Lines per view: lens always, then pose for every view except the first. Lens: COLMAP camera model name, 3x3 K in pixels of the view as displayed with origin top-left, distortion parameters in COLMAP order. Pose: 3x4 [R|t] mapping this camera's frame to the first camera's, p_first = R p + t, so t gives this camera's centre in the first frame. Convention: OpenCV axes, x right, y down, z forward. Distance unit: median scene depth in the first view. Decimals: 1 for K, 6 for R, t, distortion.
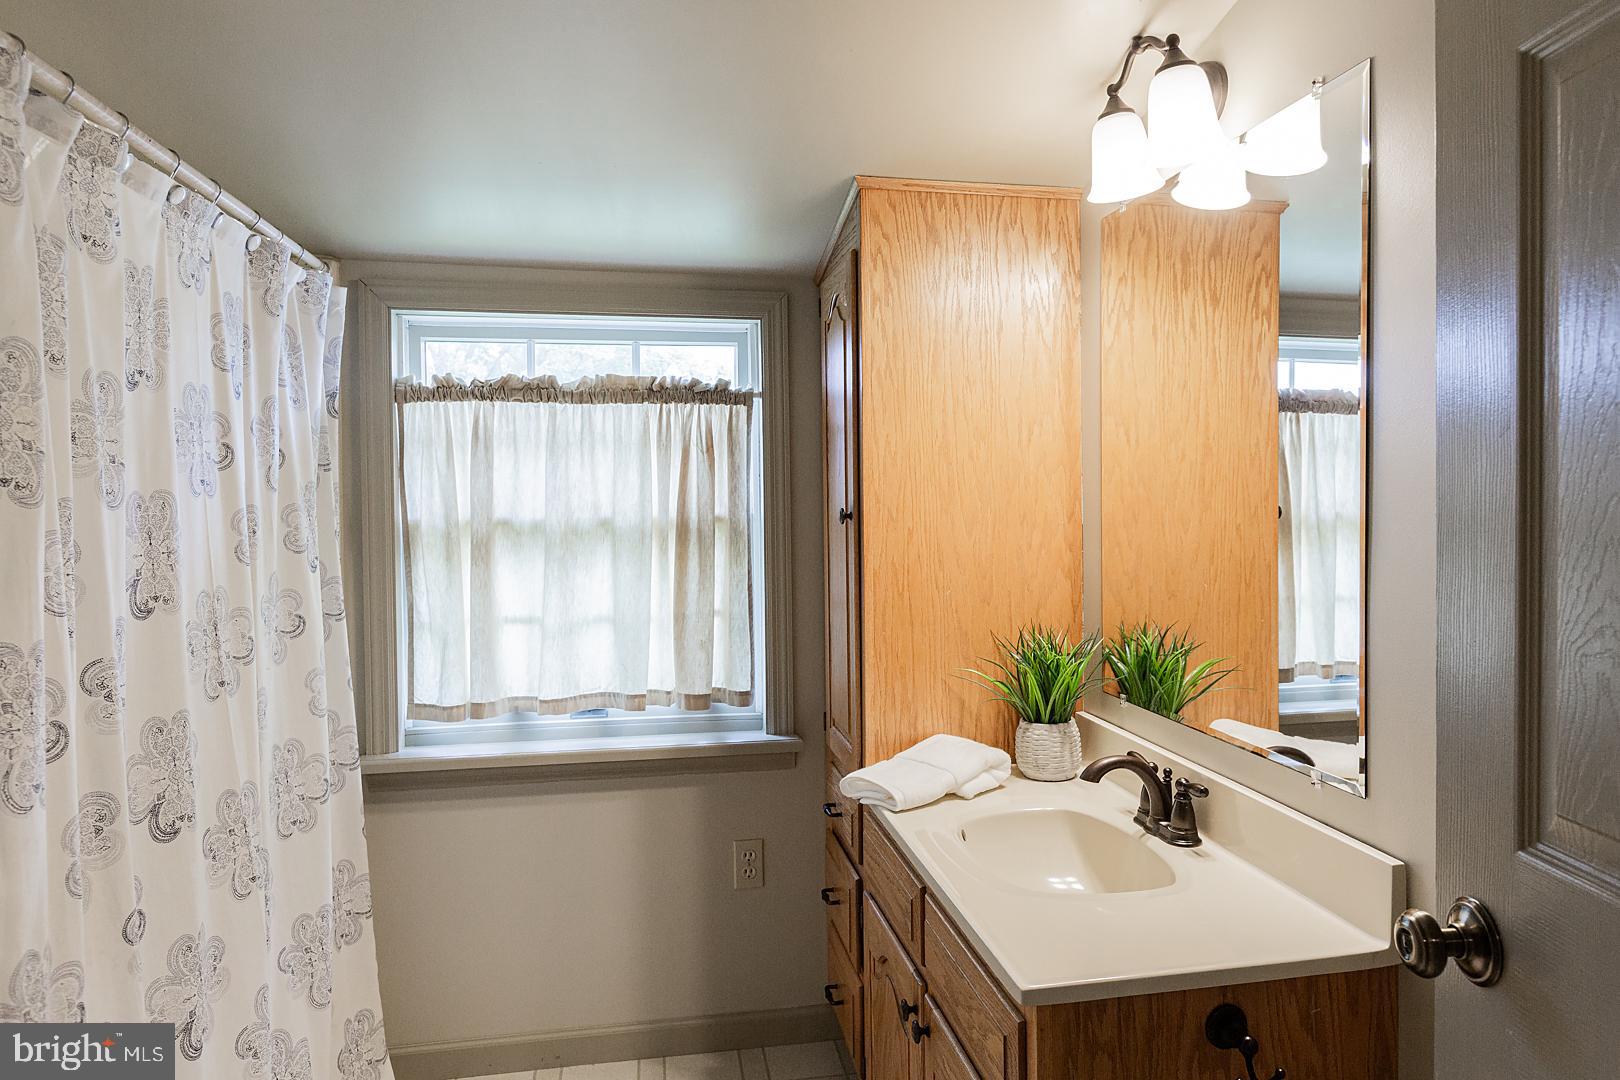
lens RADIAL K [[1049.8, 0, 810.0], [0, 1049.8, 540.0], [0, 0, 1]] dist [-0.002982, 0.000532]
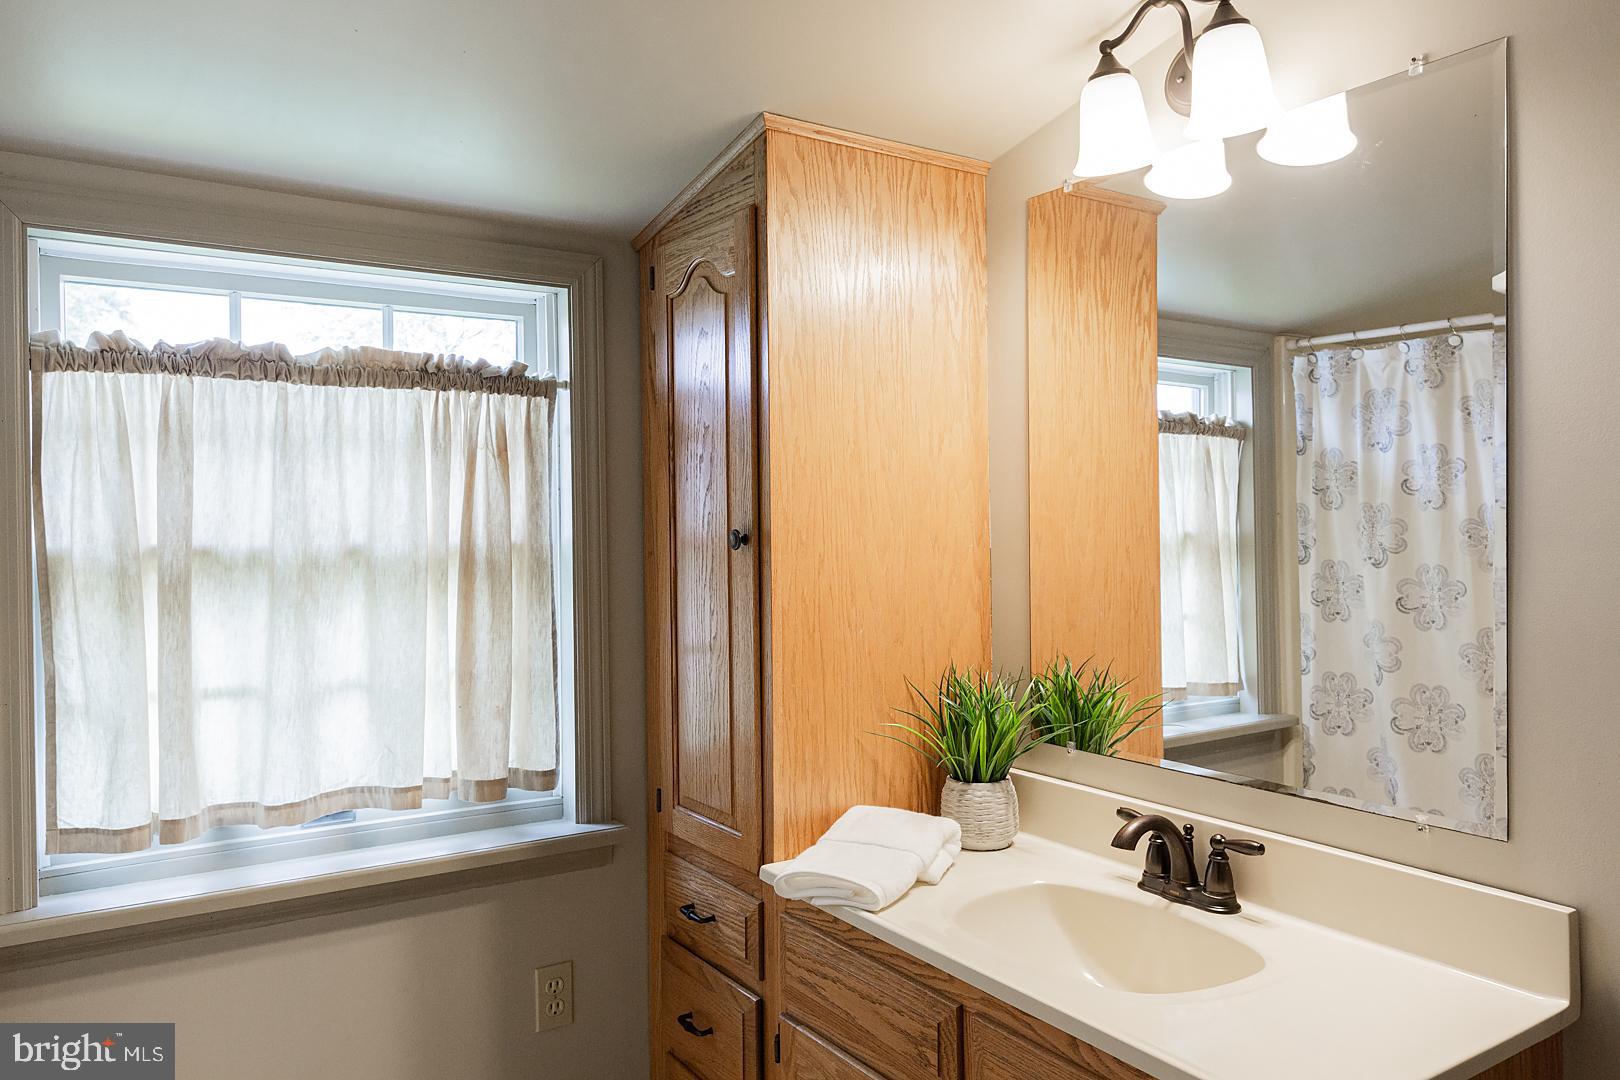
lens RADIAL K [[1165.7, 0, 810.0], [0, 1165.7, 545.7], [0, 0, 1]] dist [0.003695, -0.000935]
pose [[0.927346, -0.007140, 0.374137, -0.215070], [0.014977, 0.999725, -0.018046, -0.001396], [-0.373906, 0.022339, 0.927198, 0.145054]]
